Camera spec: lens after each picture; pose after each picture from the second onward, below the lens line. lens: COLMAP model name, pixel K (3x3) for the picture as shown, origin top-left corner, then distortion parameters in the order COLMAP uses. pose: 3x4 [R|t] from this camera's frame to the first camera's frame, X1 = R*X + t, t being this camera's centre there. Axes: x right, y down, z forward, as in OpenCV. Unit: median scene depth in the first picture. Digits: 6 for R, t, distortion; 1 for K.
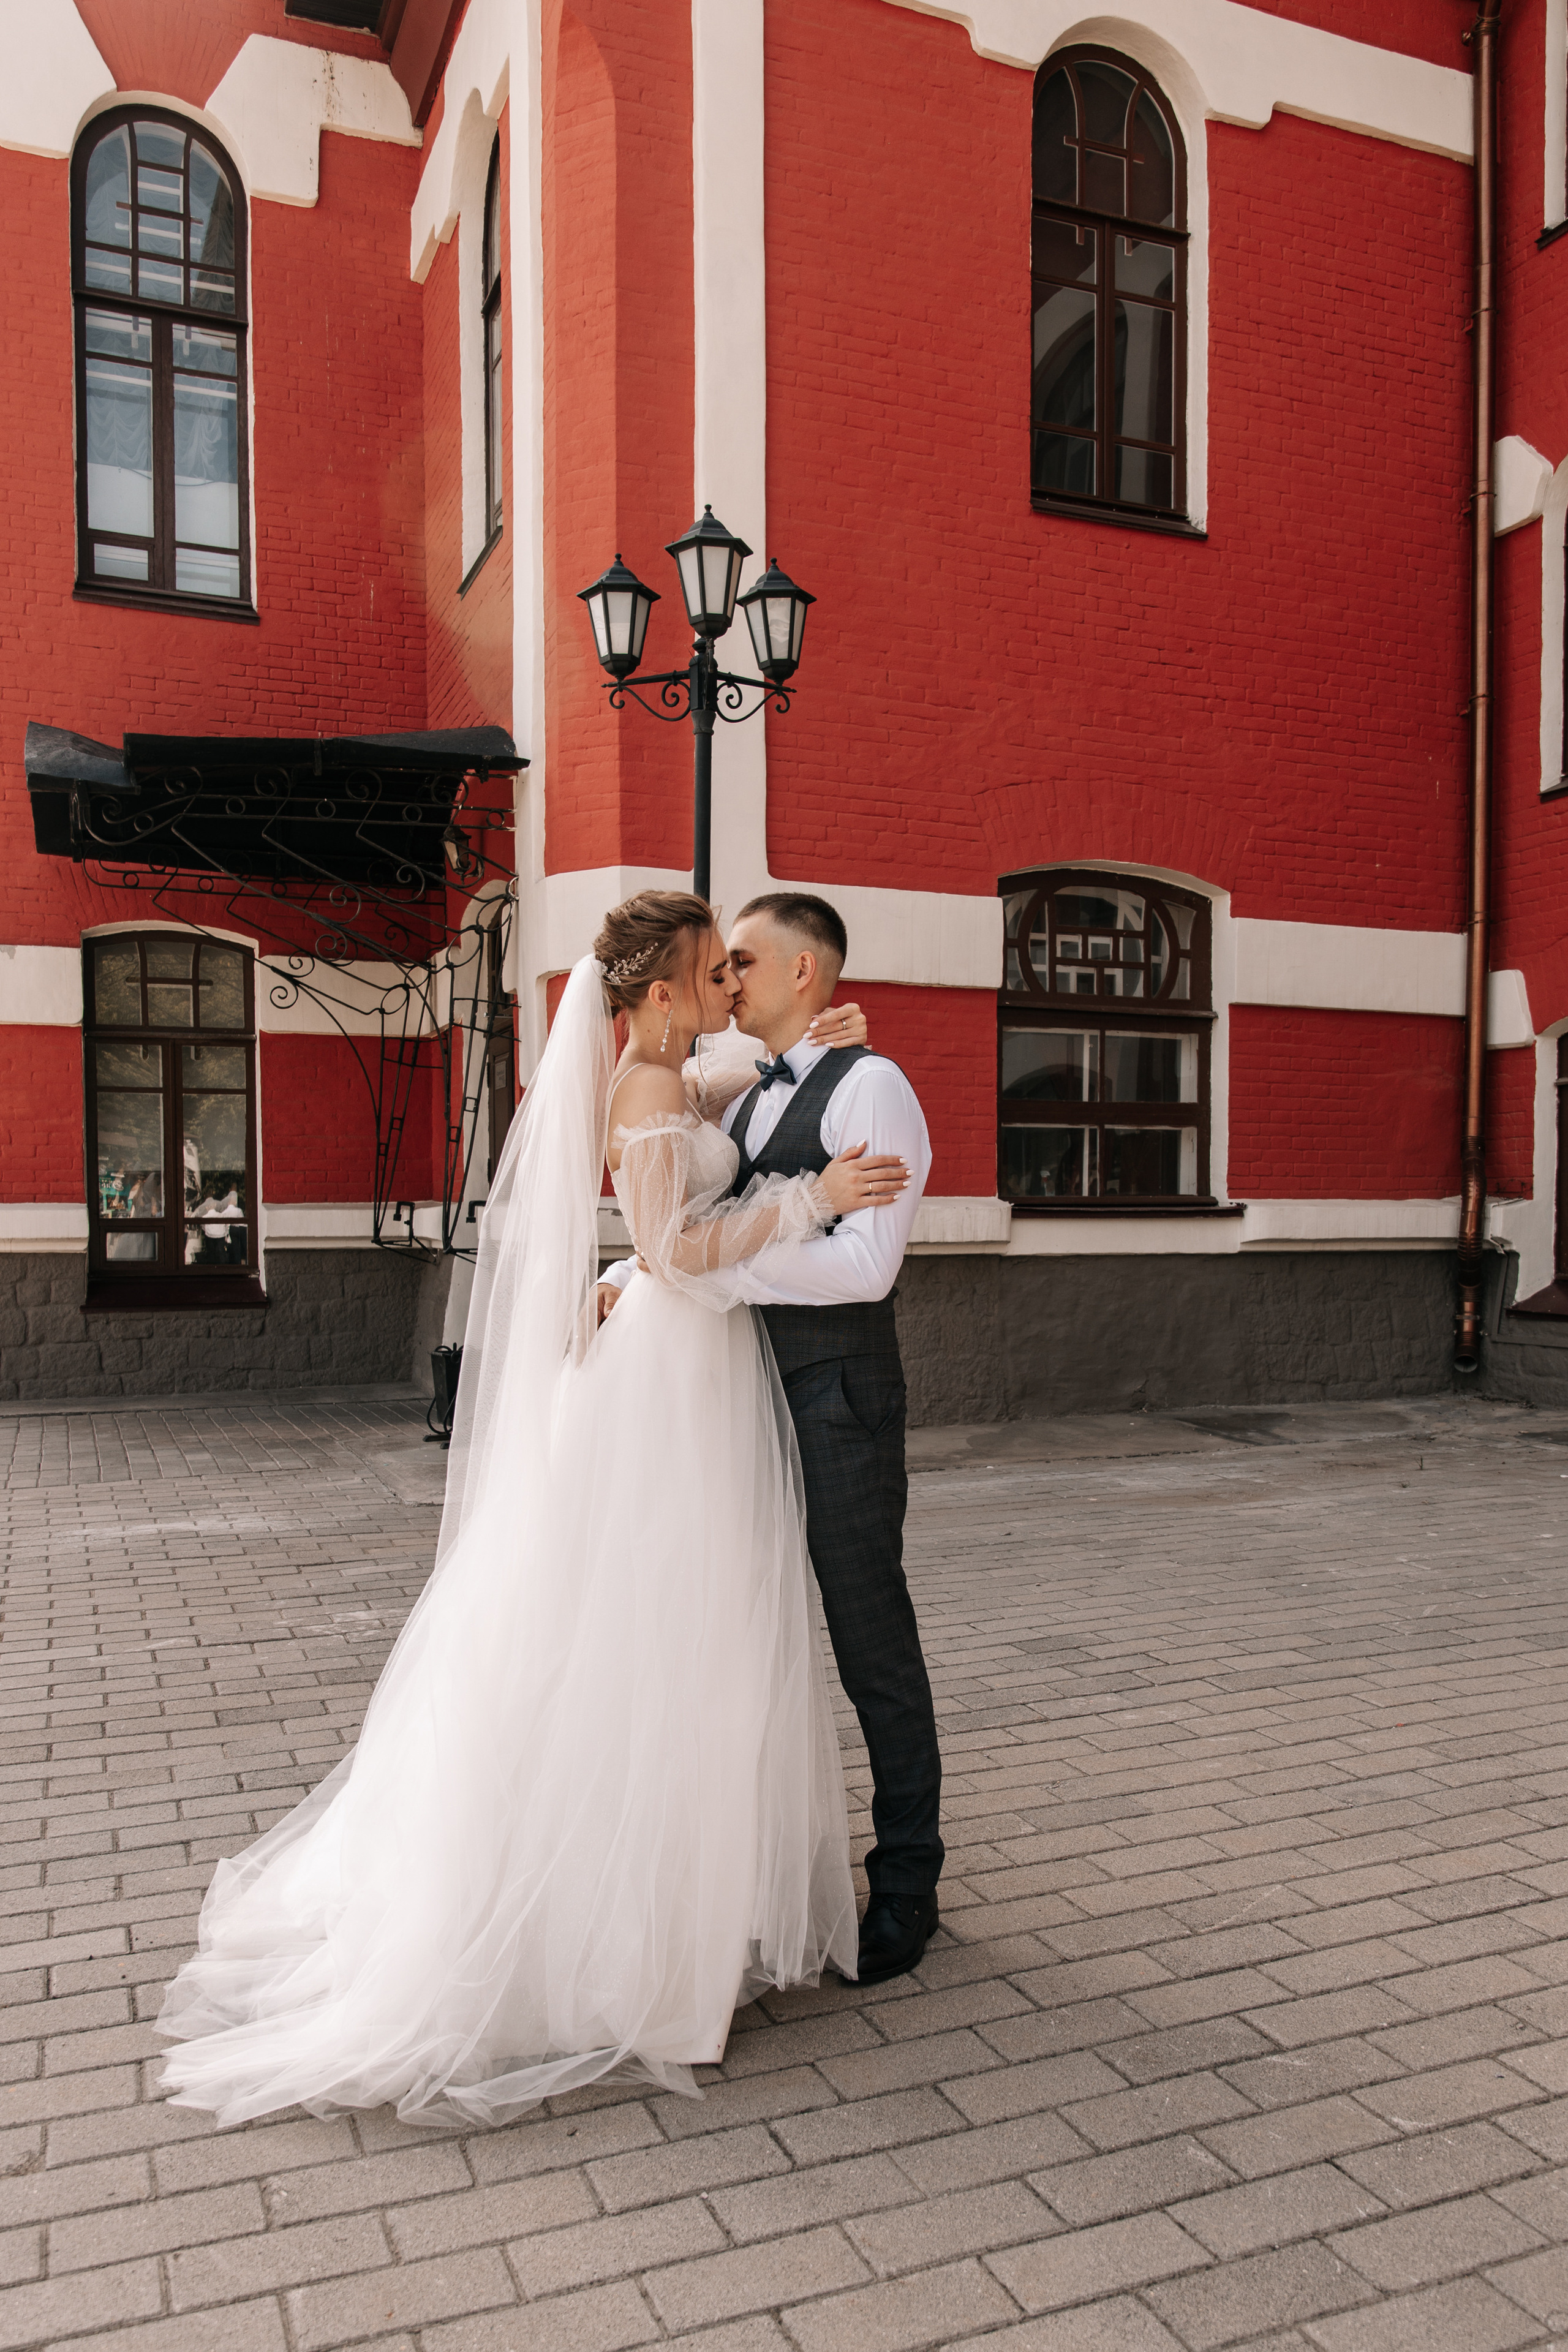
lens RADIAL K [[1780.2, 0, 781.8], [0, 1780.2, 1261.4], [0, 0, 1]] dist [0.008394, -0.011672]
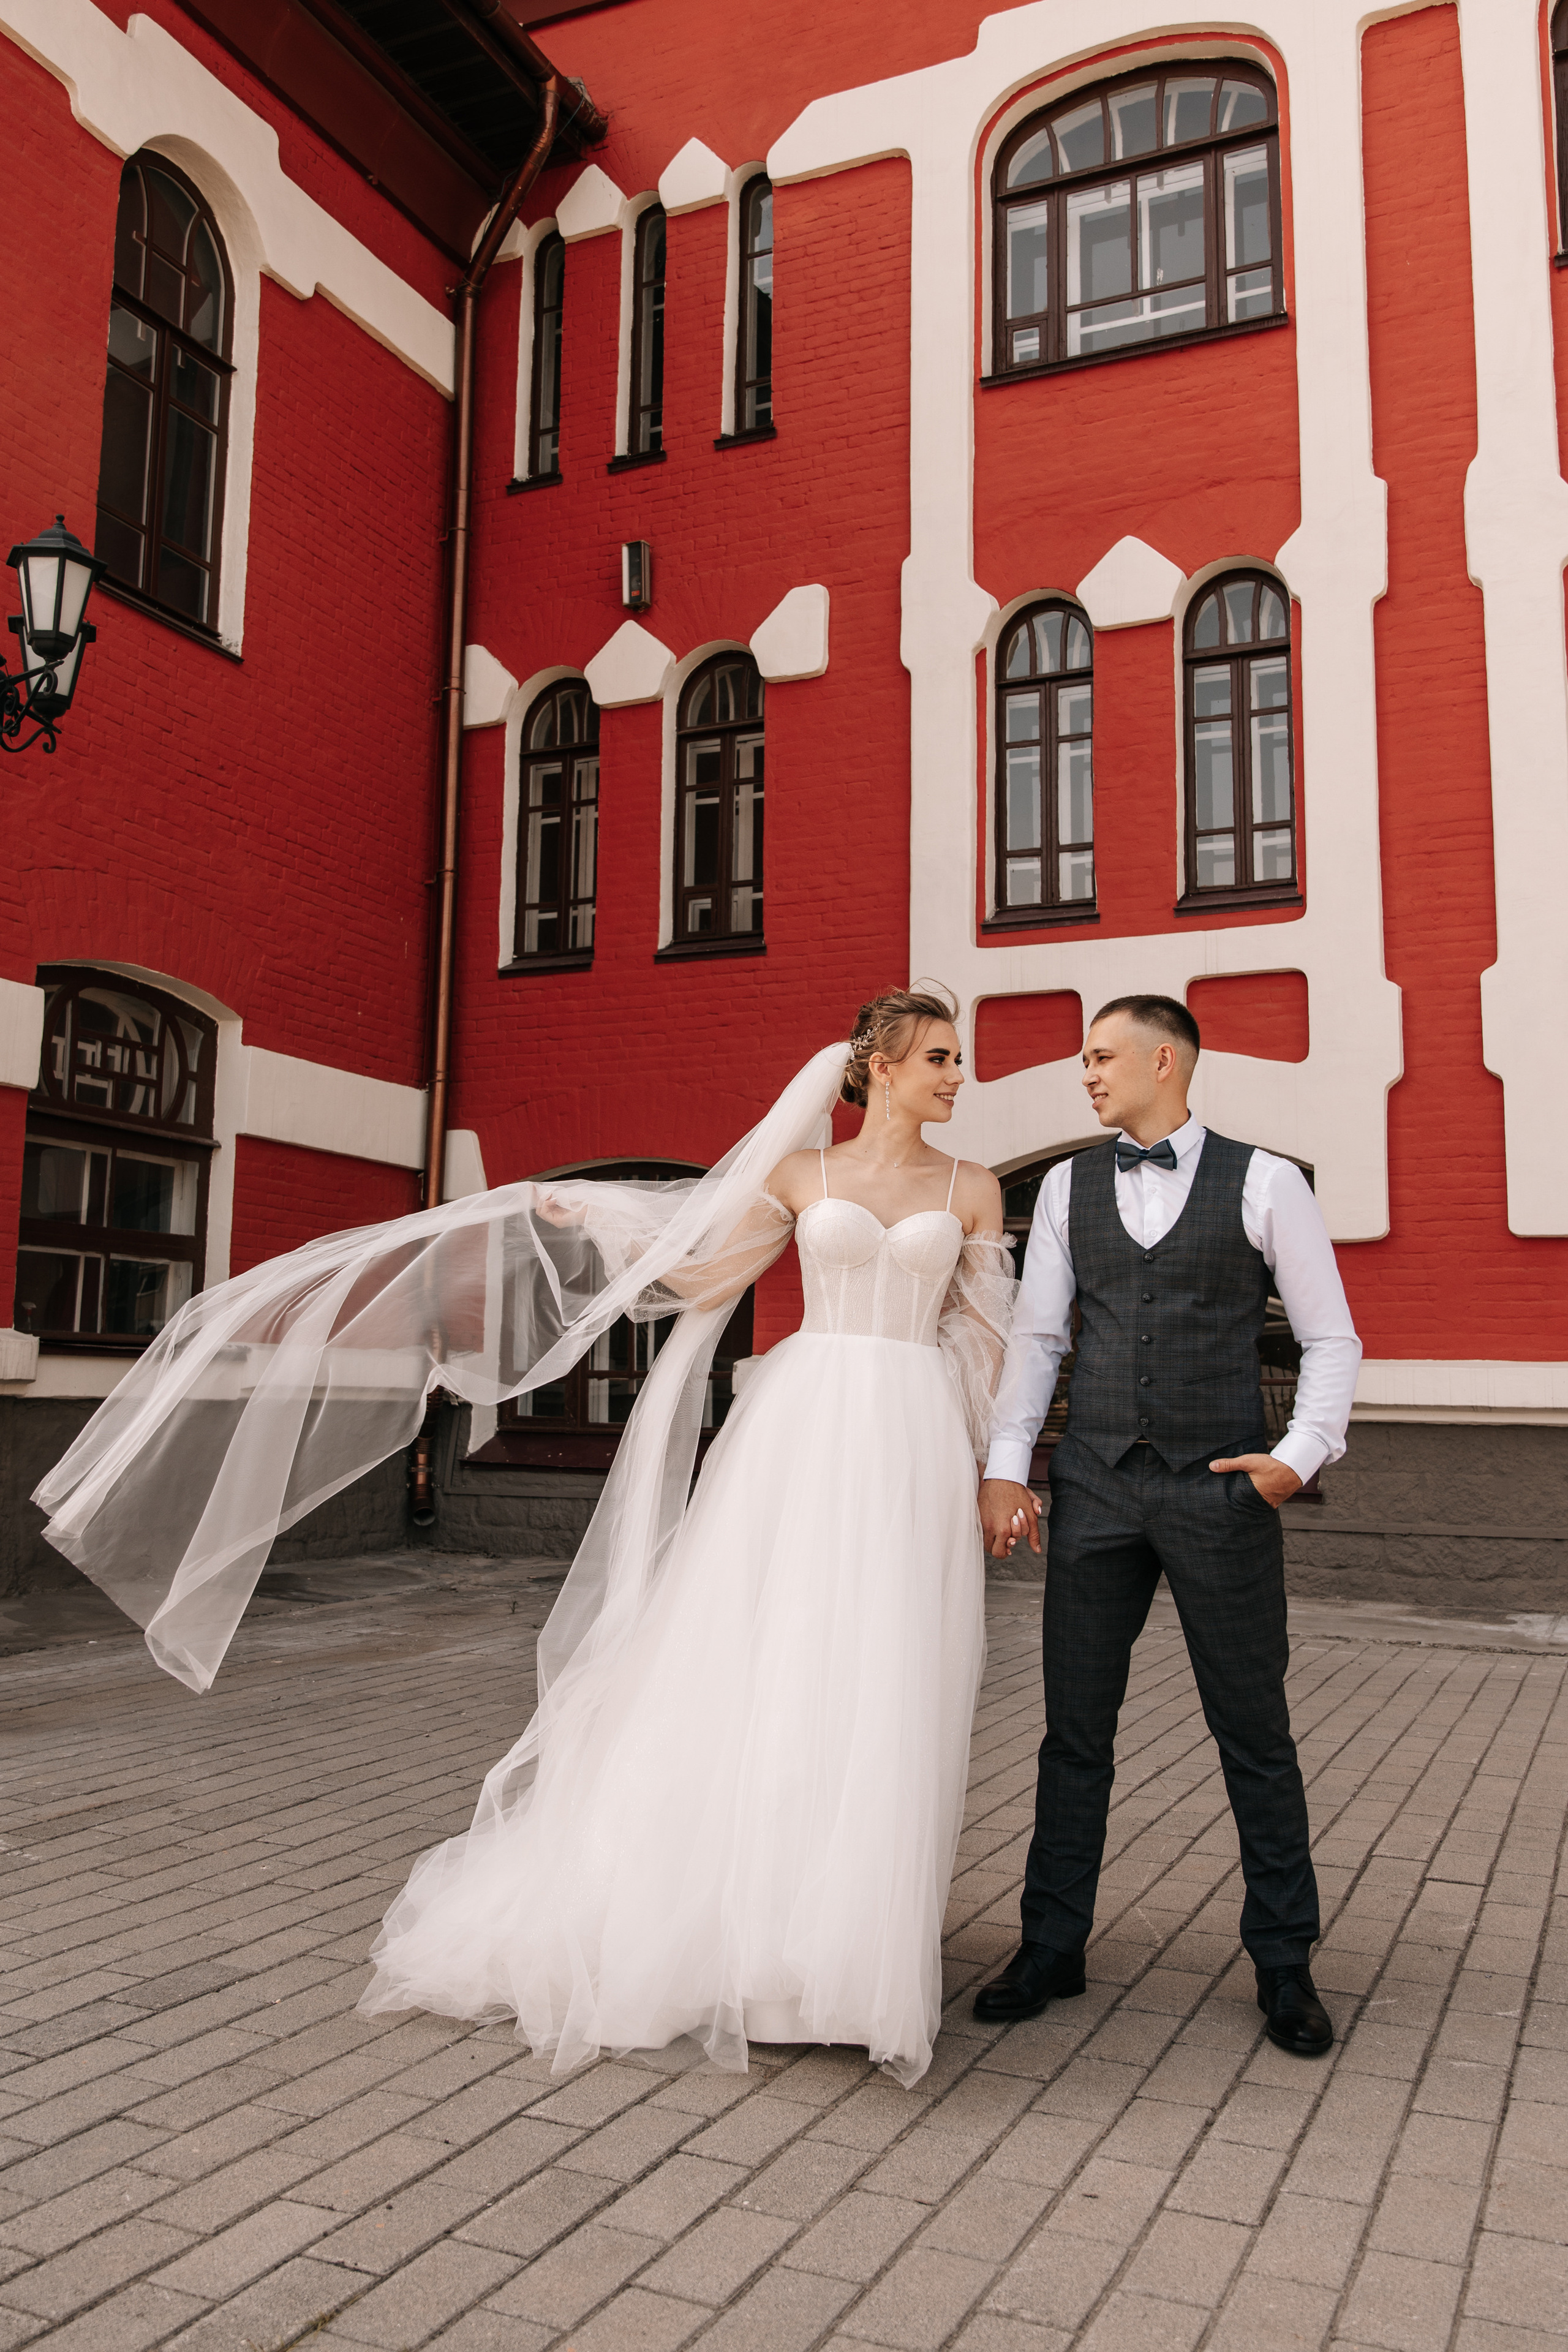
lens RADIAL K [[1952.1, 0, 745.4], [0, 1952.1, 1119.3], [0, 0, 1]] dist [-0.003260, -0.001445]
pose [[0.735211, 0.108858, 0.669040, -0.243847], [0.002508, 0.986577, -0.163279, 0.017492], [-0.677834, 0.121722, 0.725069, 0.064490]]
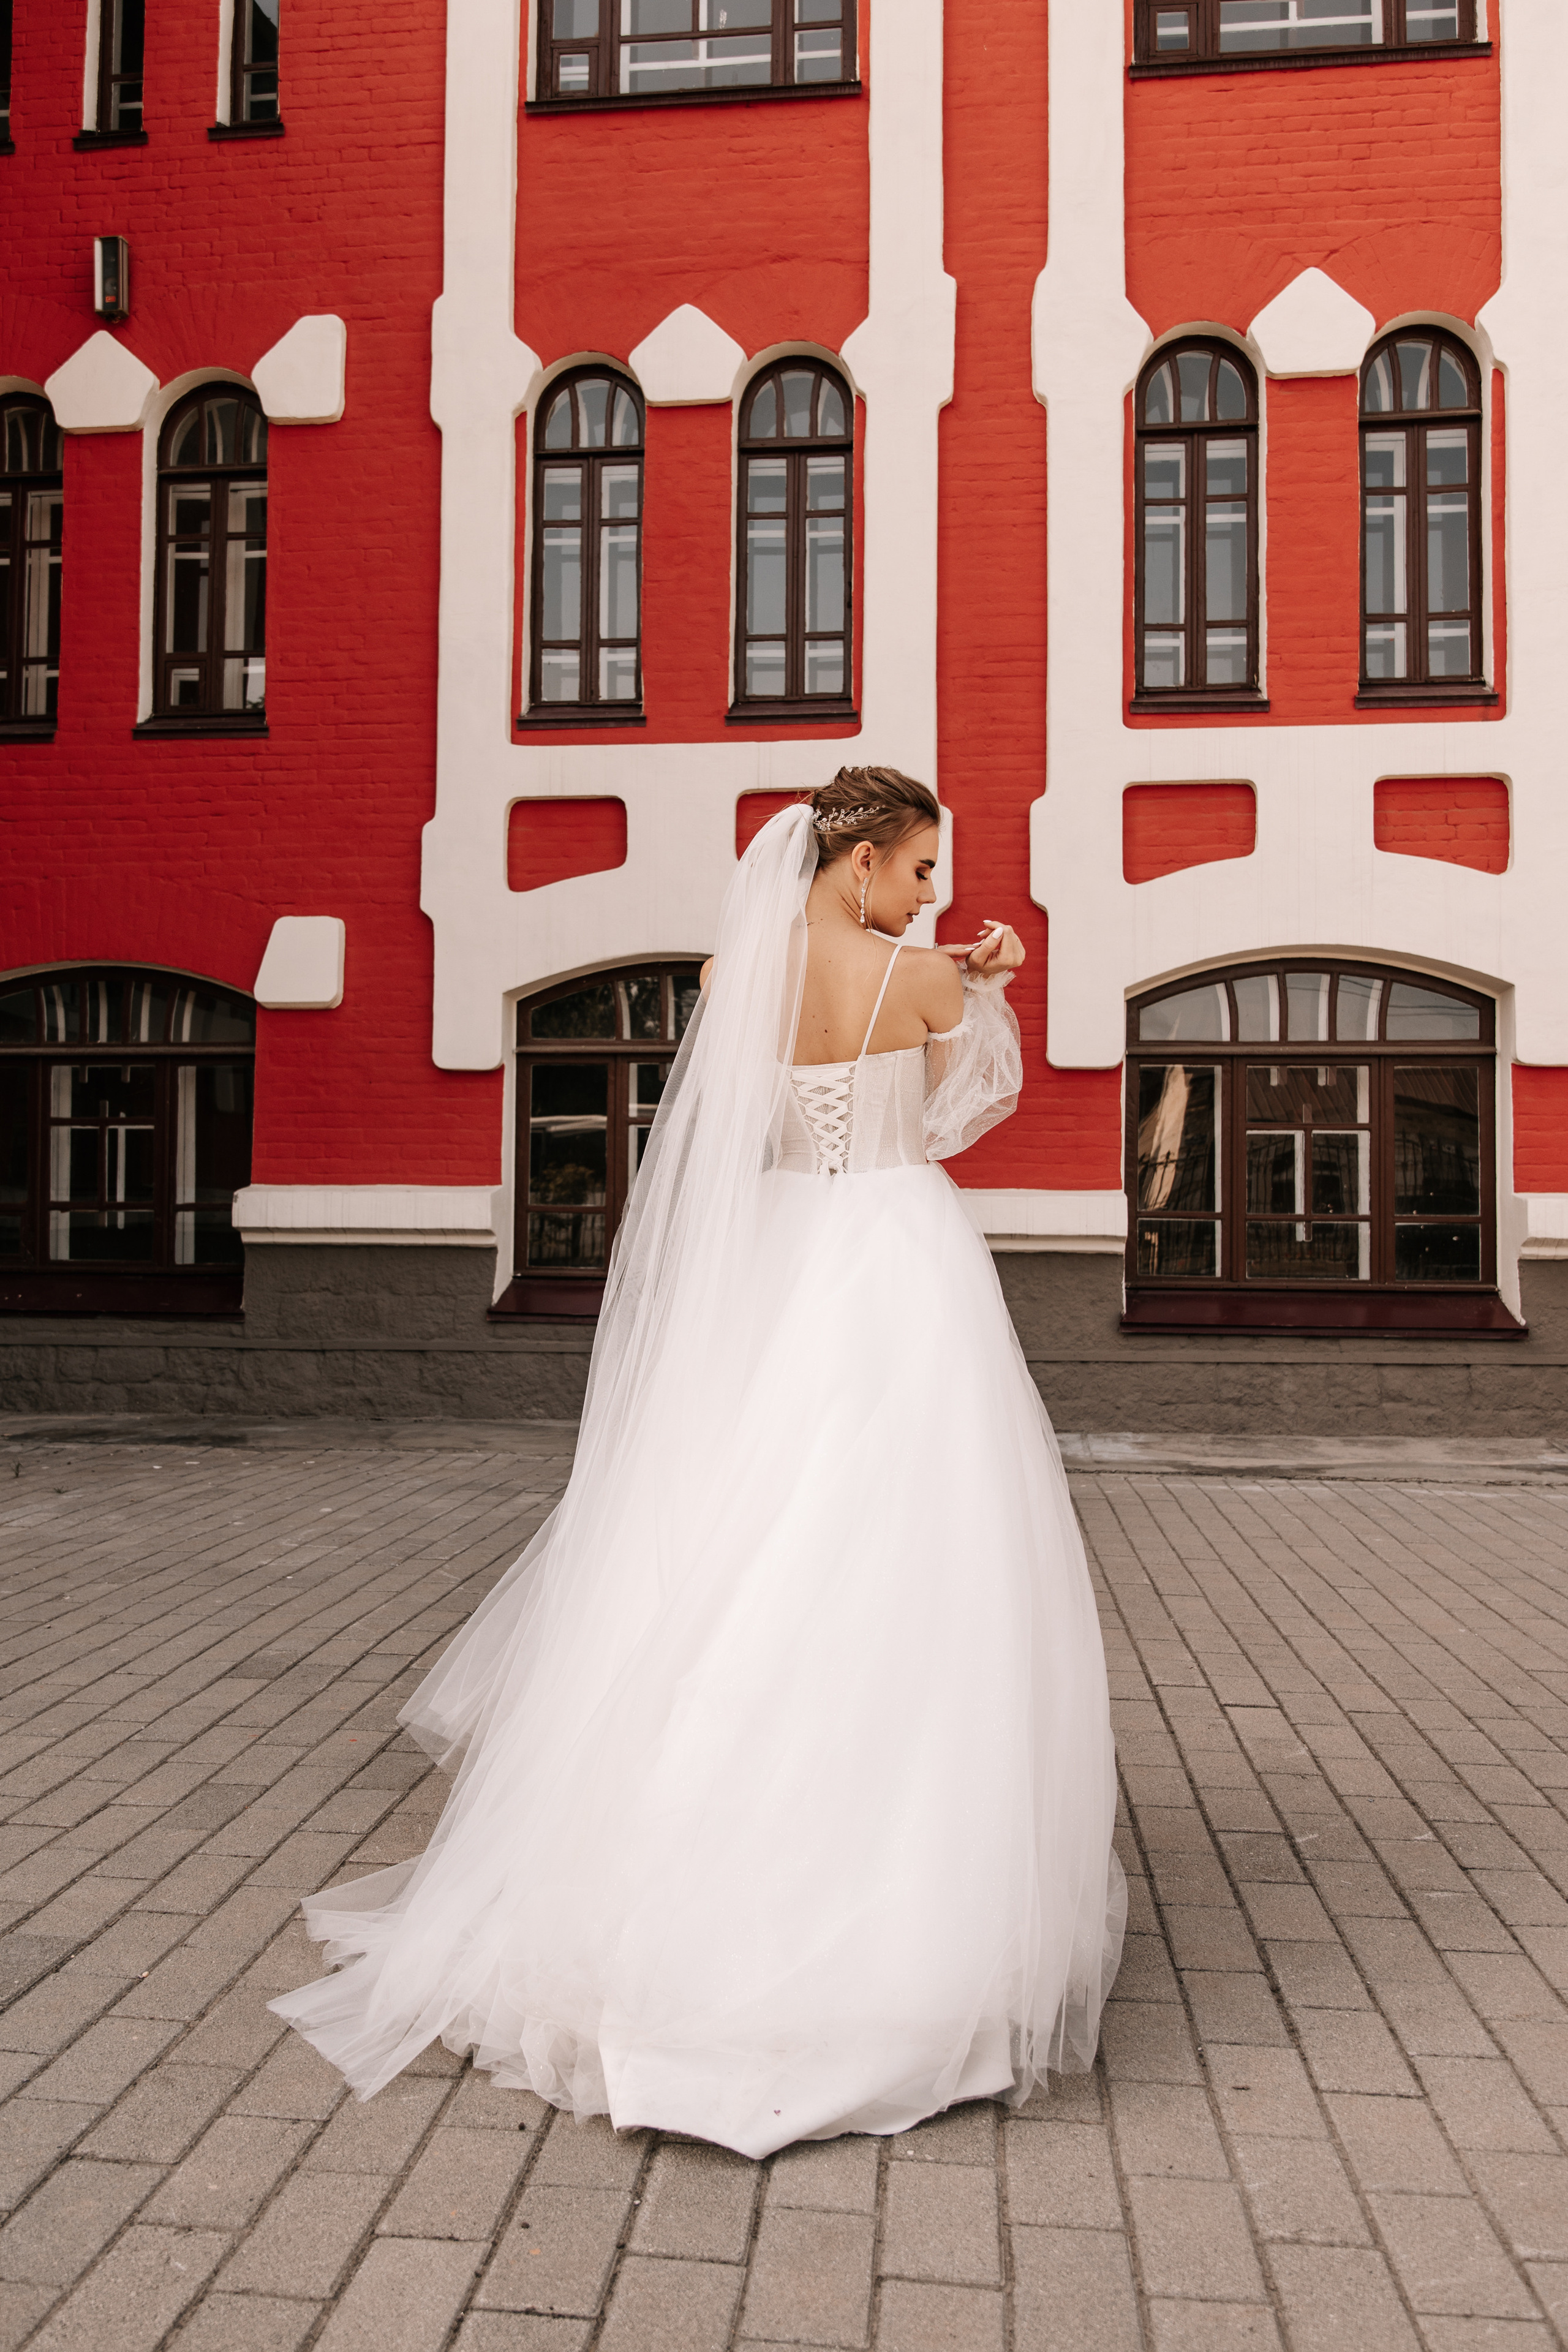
lens RADIAL K [[2015.1, 0, 711.2], [0, 2015.1, 1141.4], [0, 0, 1]] dist [0.003399, -0.025651]
pose [[0.489505, 0.047251, 0.870720, -0.271250], [0.015796, 0.997887, -0.063032, 0.015792], [-0.871858, 0.044608, 0.487724, 0.167500]]
